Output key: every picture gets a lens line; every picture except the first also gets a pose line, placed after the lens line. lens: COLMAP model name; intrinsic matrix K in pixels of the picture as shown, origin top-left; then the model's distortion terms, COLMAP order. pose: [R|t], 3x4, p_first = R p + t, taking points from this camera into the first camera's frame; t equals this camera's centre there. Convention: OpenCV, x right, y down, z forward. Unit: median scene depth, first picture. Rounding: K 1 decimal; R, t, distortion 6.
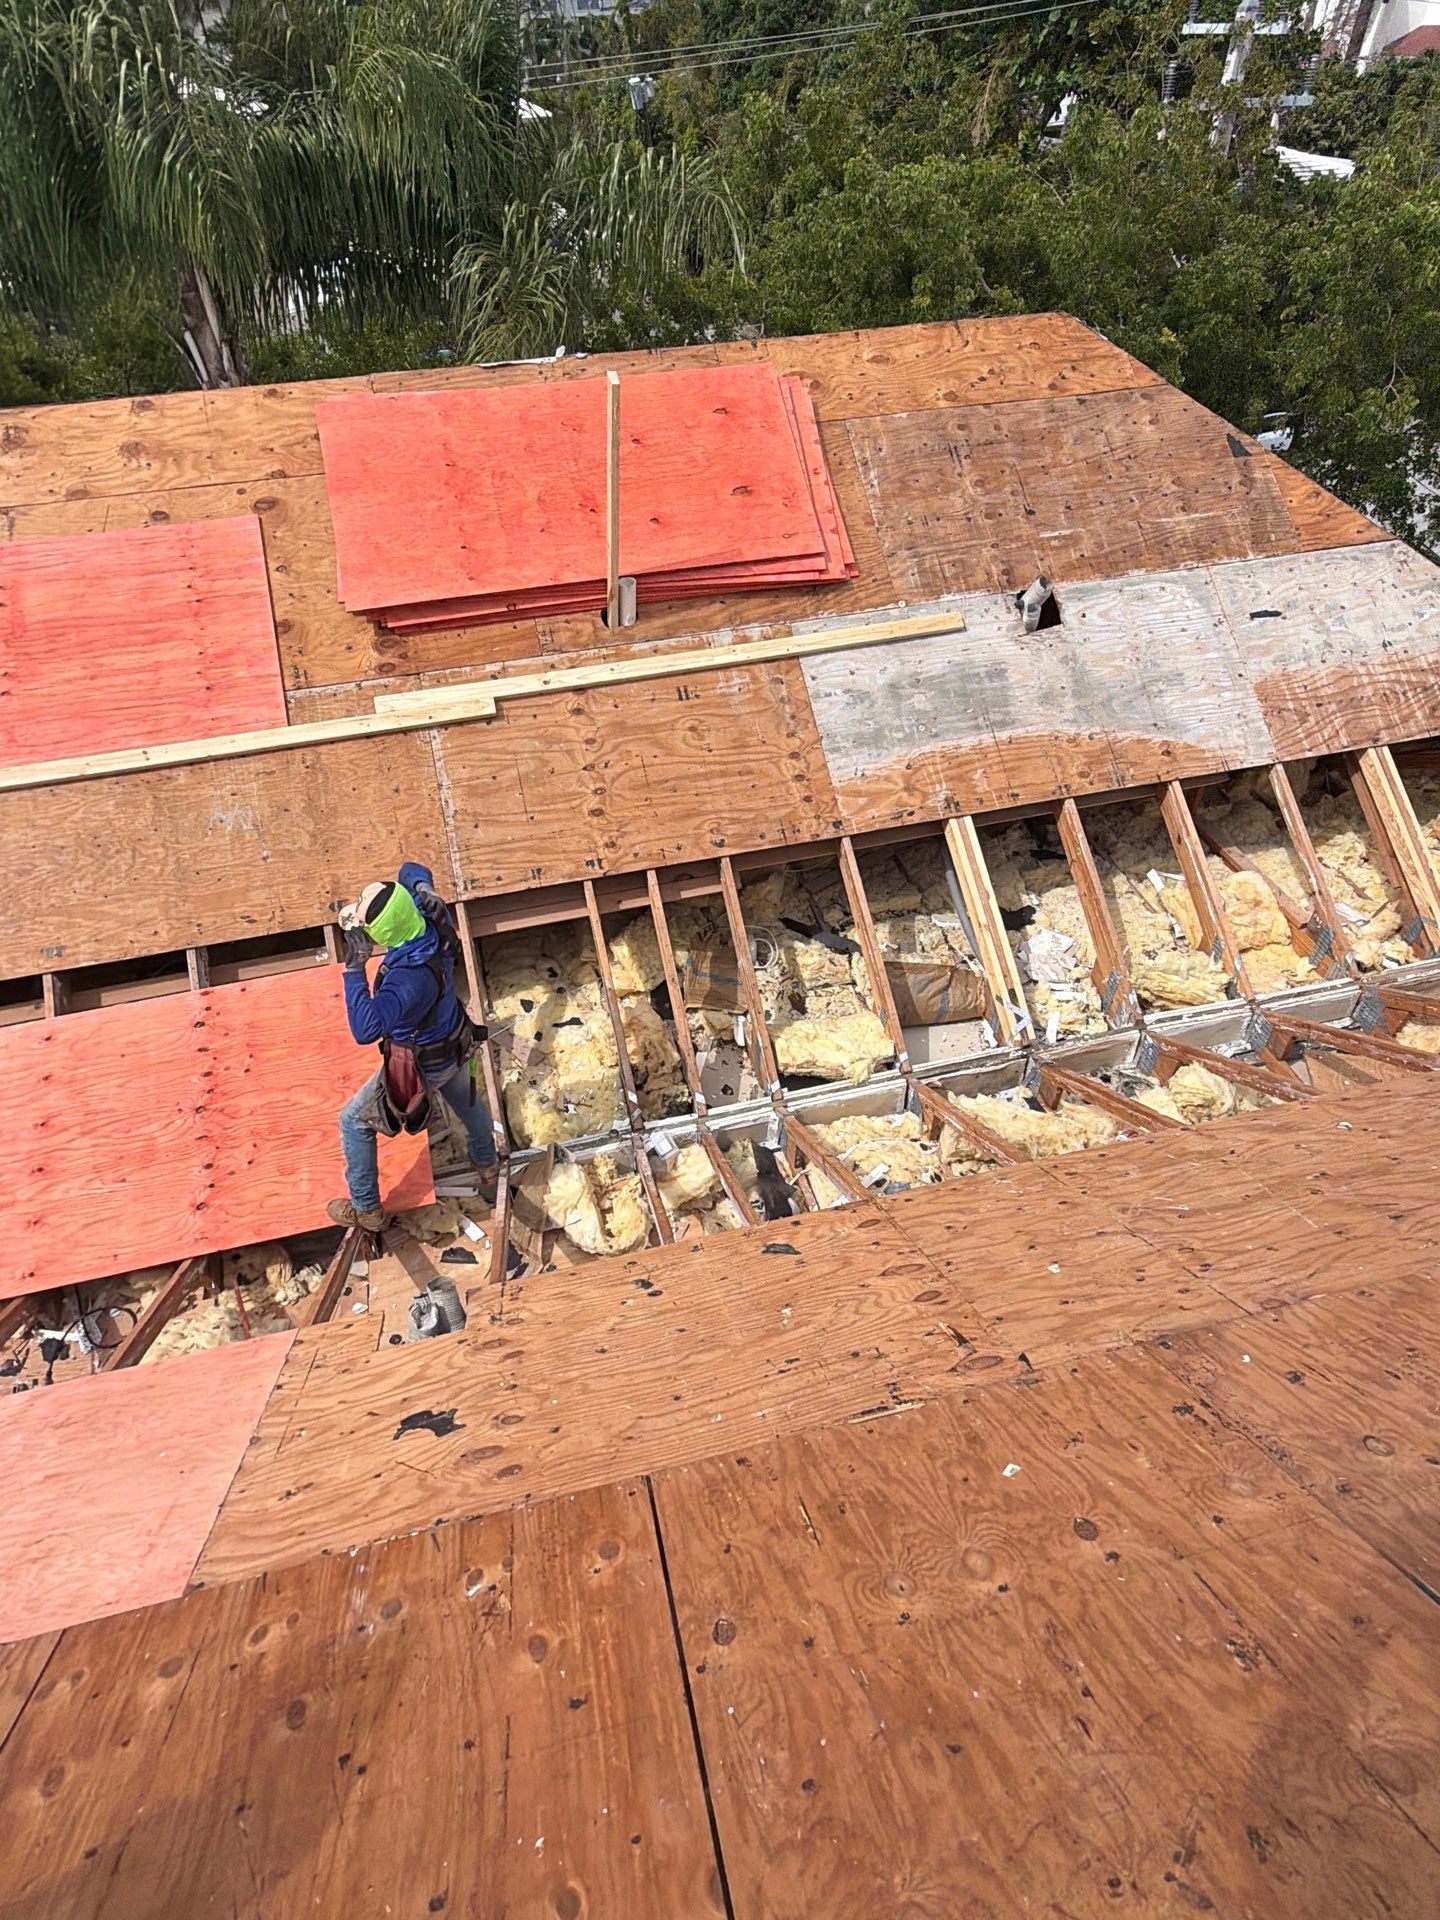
lens RADIAL K [[1043.8, 0, 719.0], [0, 1043.8, 963.1], [0, 0, 1]] dist [0.003190, -0.001206]
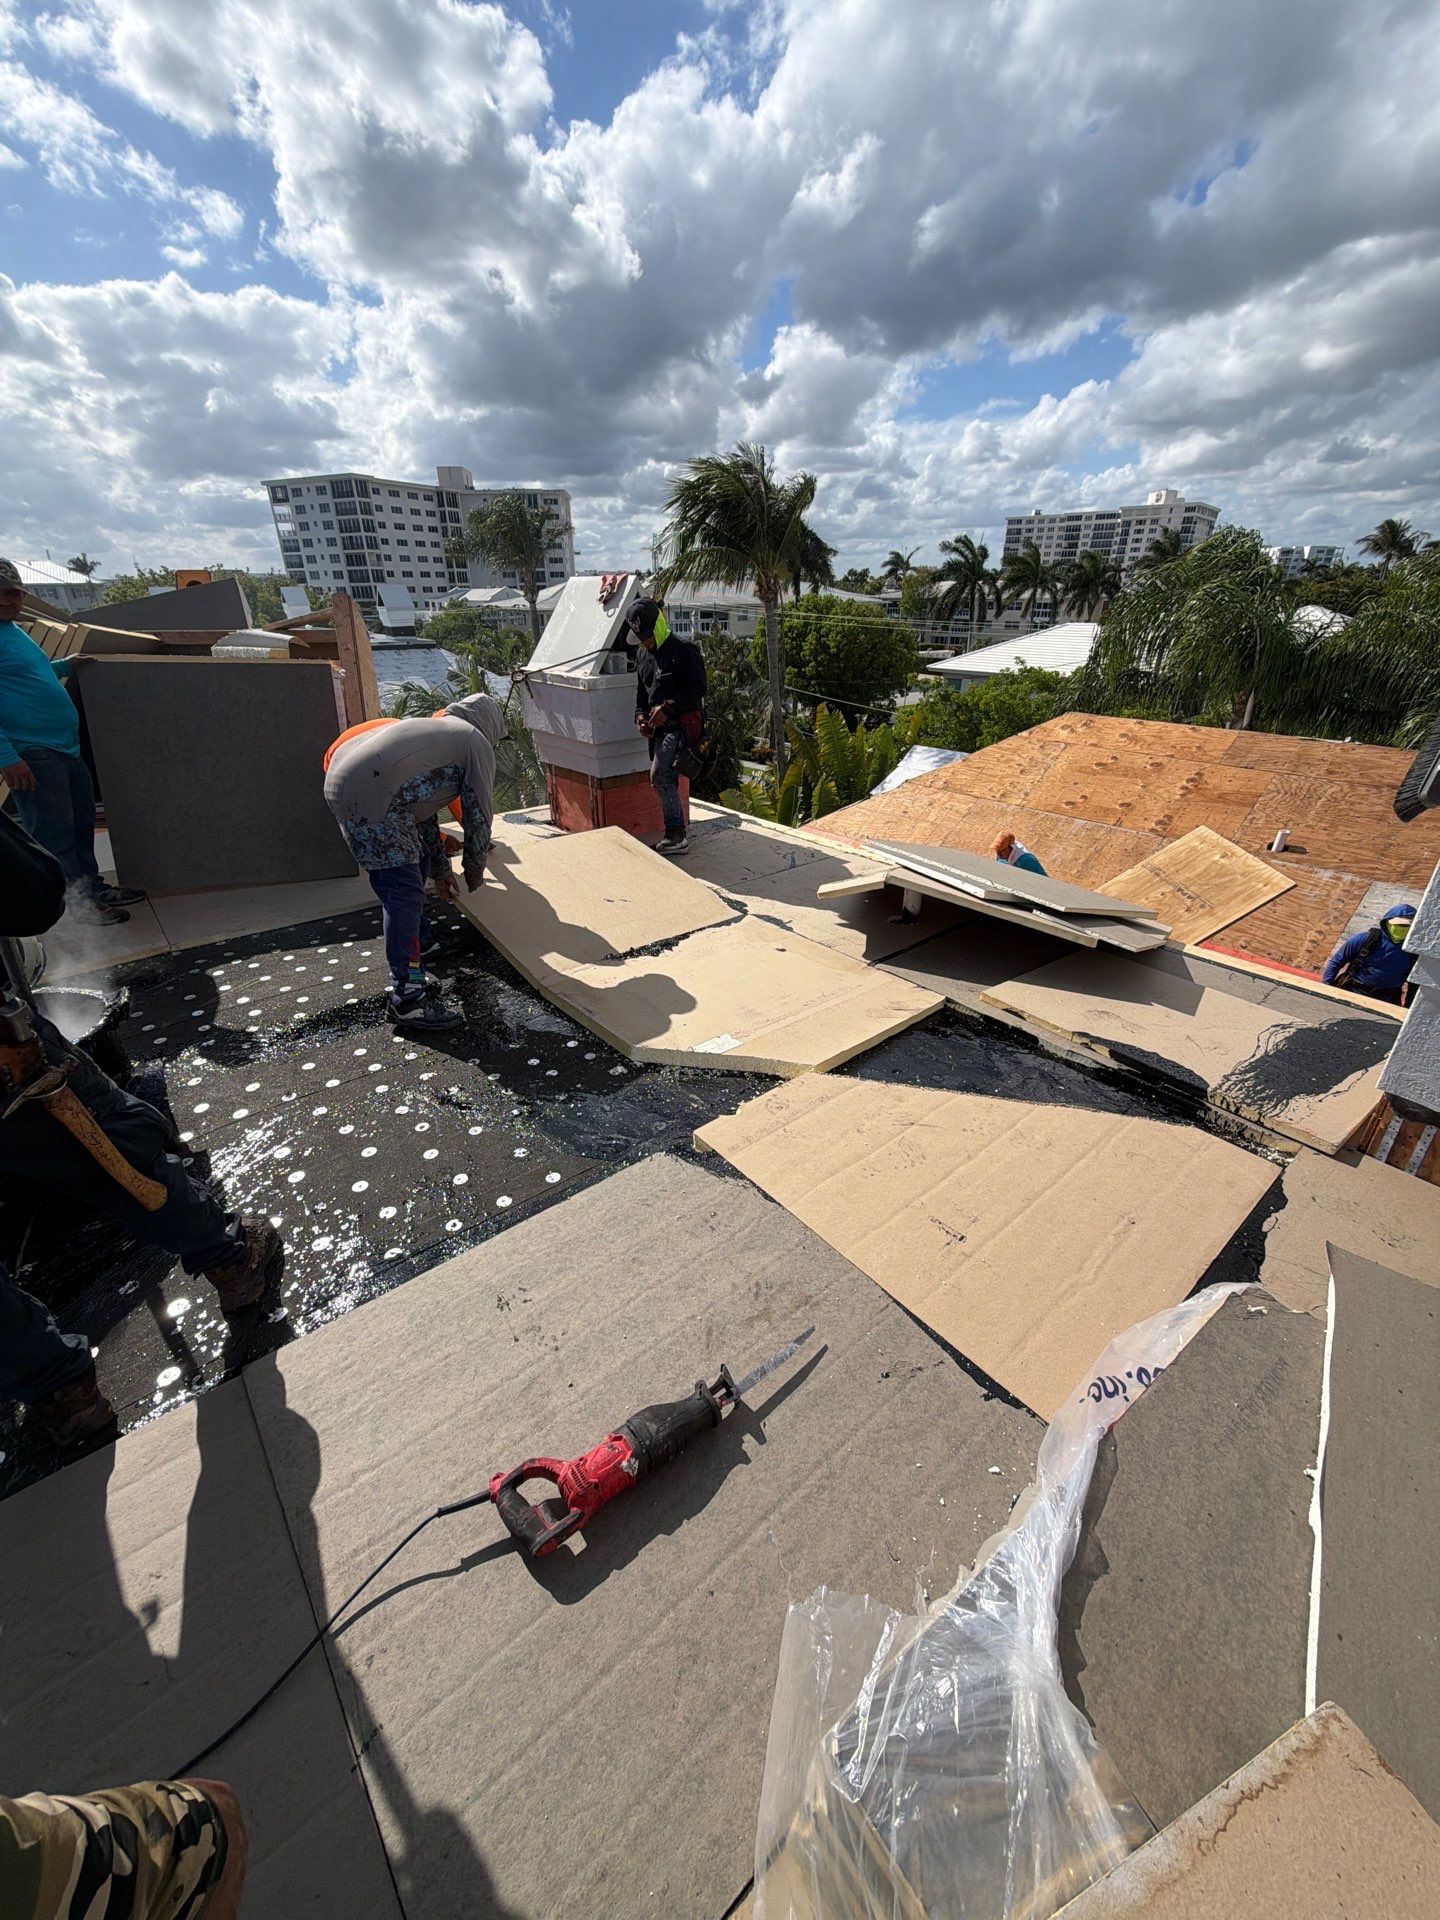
lens RADIAL K [[767.8, 0, 725.6], [0, 767.8, 957.5], [0, 0, 1]] dist [-0.000483, 0.000731]
pose [[0.447021, 0.412310, -0.793834, 0.696309], [-0.607994, 0.790985, 0.068459, 0.385496], [0.656137, 0.452044, 0.604268, -0.500193]]
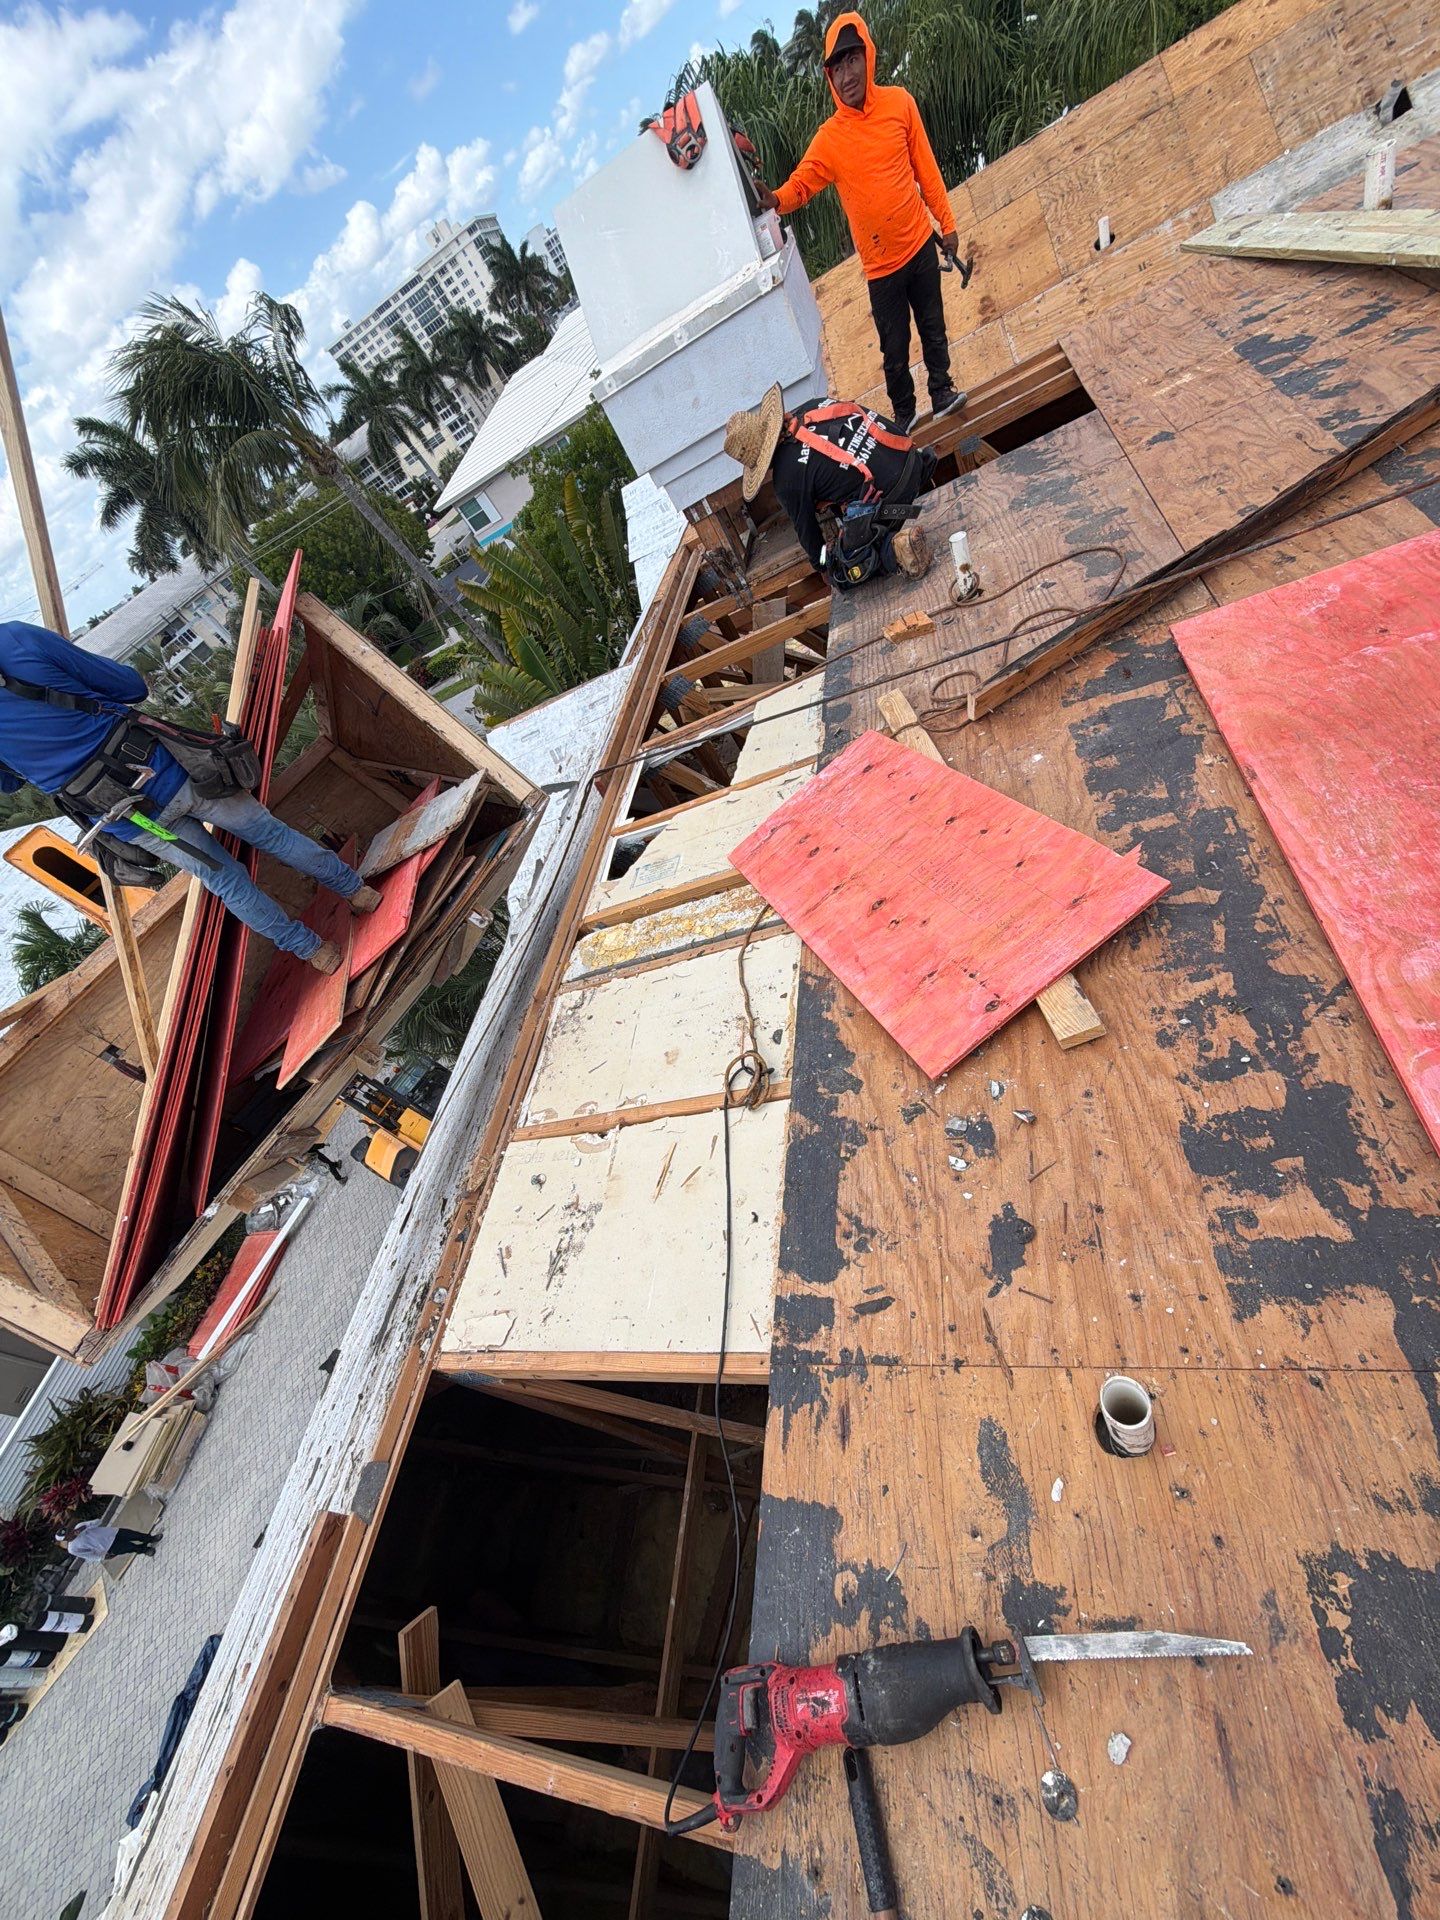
lens RADIAL K [[749.5, 0, 724.1], [0, 749.5, 963.7], [0, 0, 1]] dist [0.000399, 0.000081]
pose [[0.834399, -0.001806, -0.551157, 0.083326], [0.102806, 0.982955, 0.152418, 0.726296], [0.541487, -0.183840, 0.820362, -0.808798]]
